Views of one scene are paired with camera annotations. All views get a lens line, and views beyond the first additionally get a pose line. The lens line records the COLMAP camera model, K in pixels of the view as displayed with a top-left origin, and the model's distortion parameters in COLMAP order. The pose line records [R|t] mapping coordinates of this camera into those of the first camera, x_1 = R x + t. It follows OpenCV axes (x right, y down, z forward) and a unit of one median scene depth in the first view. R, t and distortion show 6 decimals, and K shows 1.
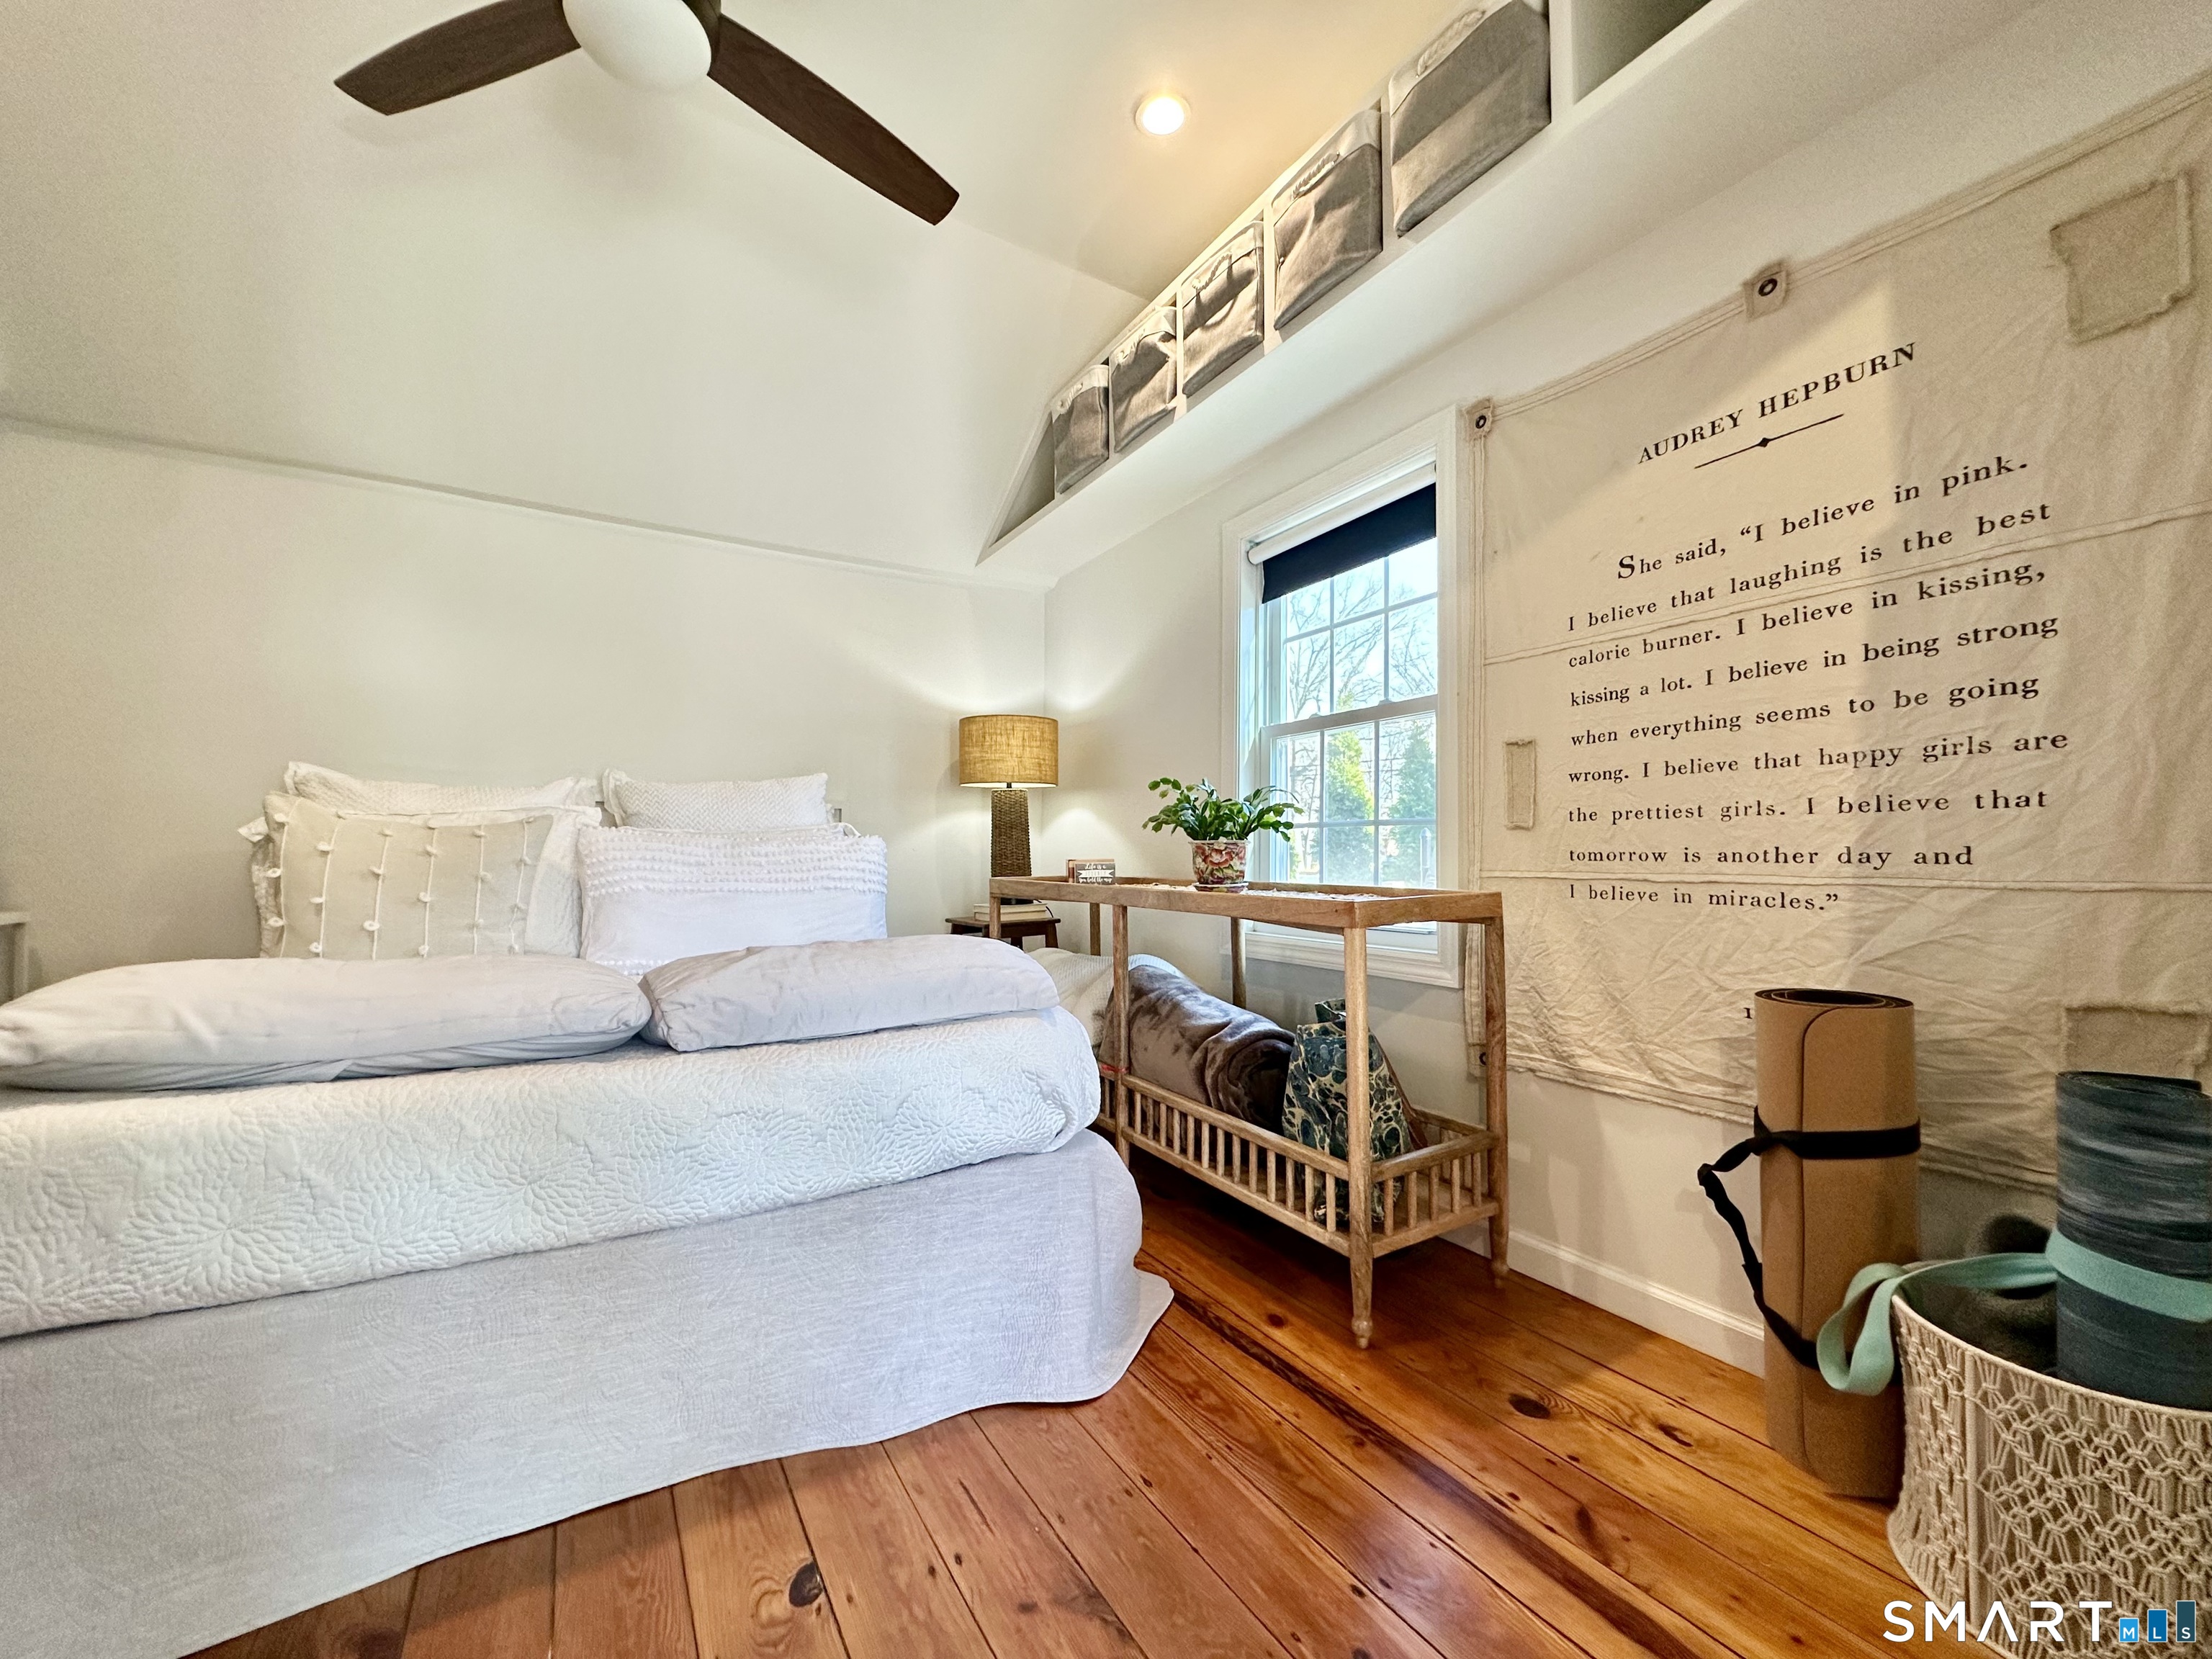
lens RADIAL K [[902.4, 0, 1106.0], [0, 902.4, 829.5], [0, 0, 1]] dist [-0.001533, -0.000273]
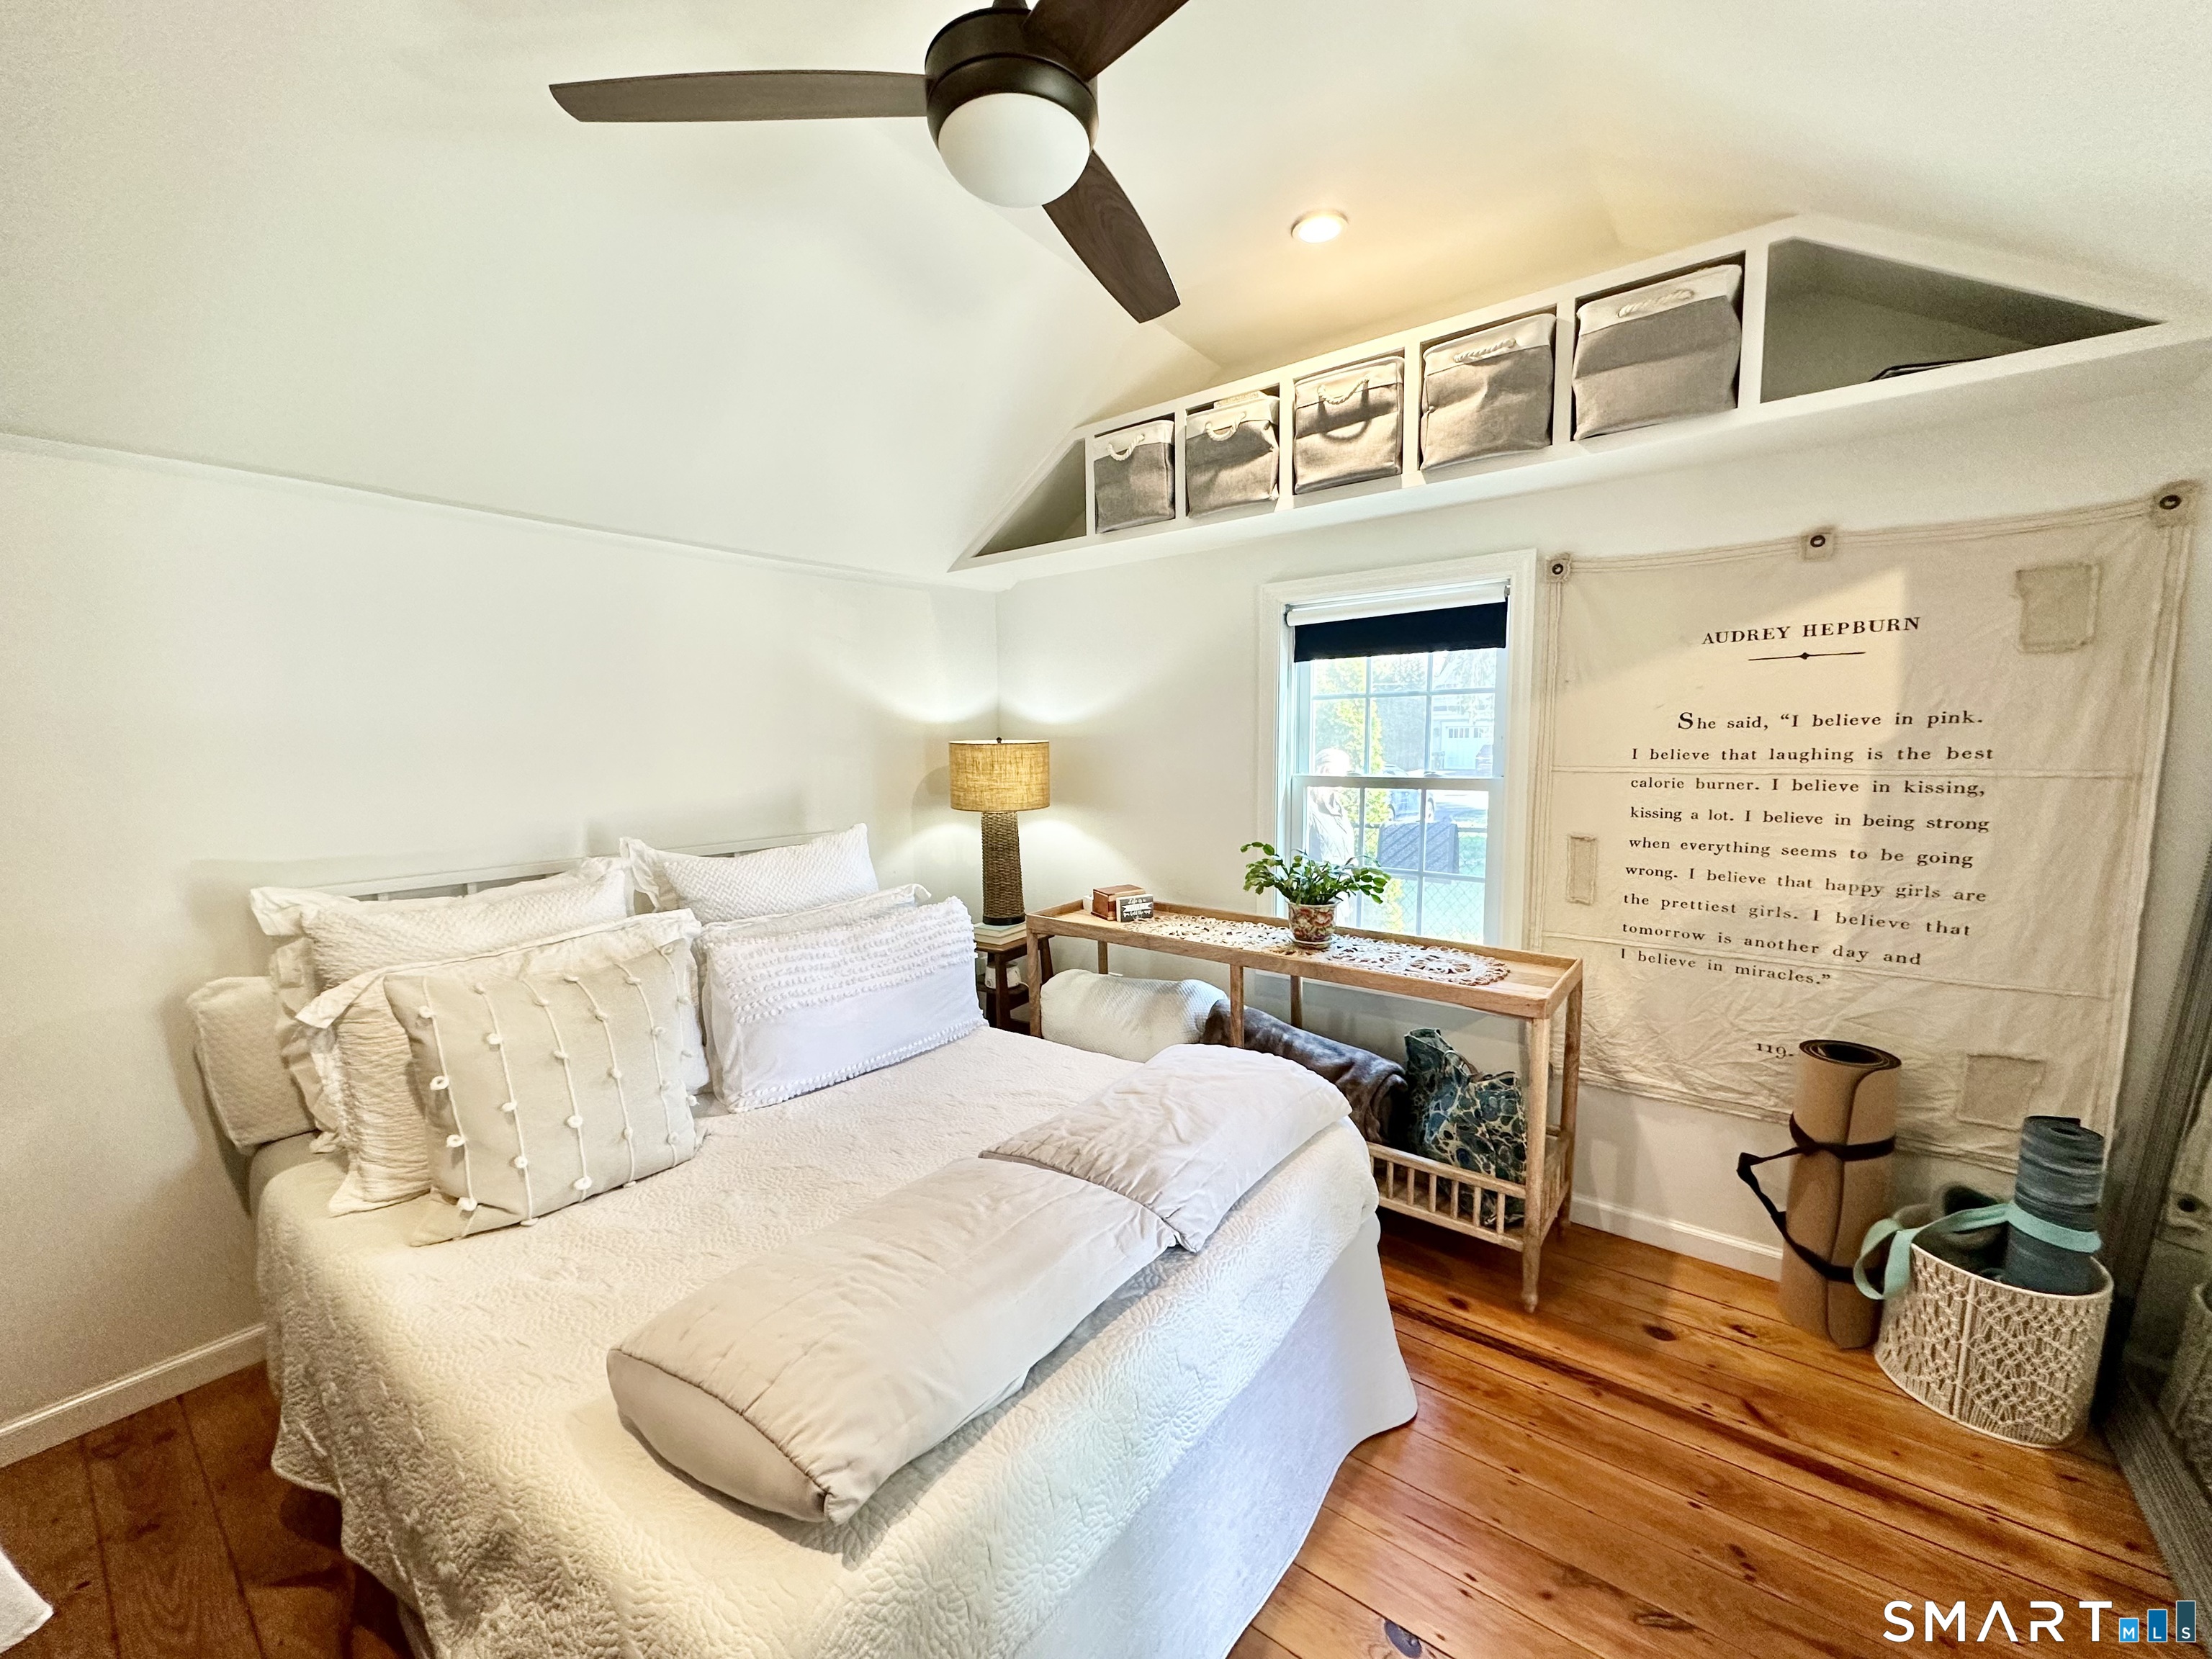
lens RADIAL K [[902.4, 0, 1106.0], [0, 902.4, 829.5], [0, 0, 1]] dist [-0.001533, -0.000273]
pose [[0.928838, -0.054265, 0.366489, -0.766206], [0.002483, 0.990105, 0.140310, -0.341257], [-0.370477, -0.129415, 0.919782, 0.071652]]
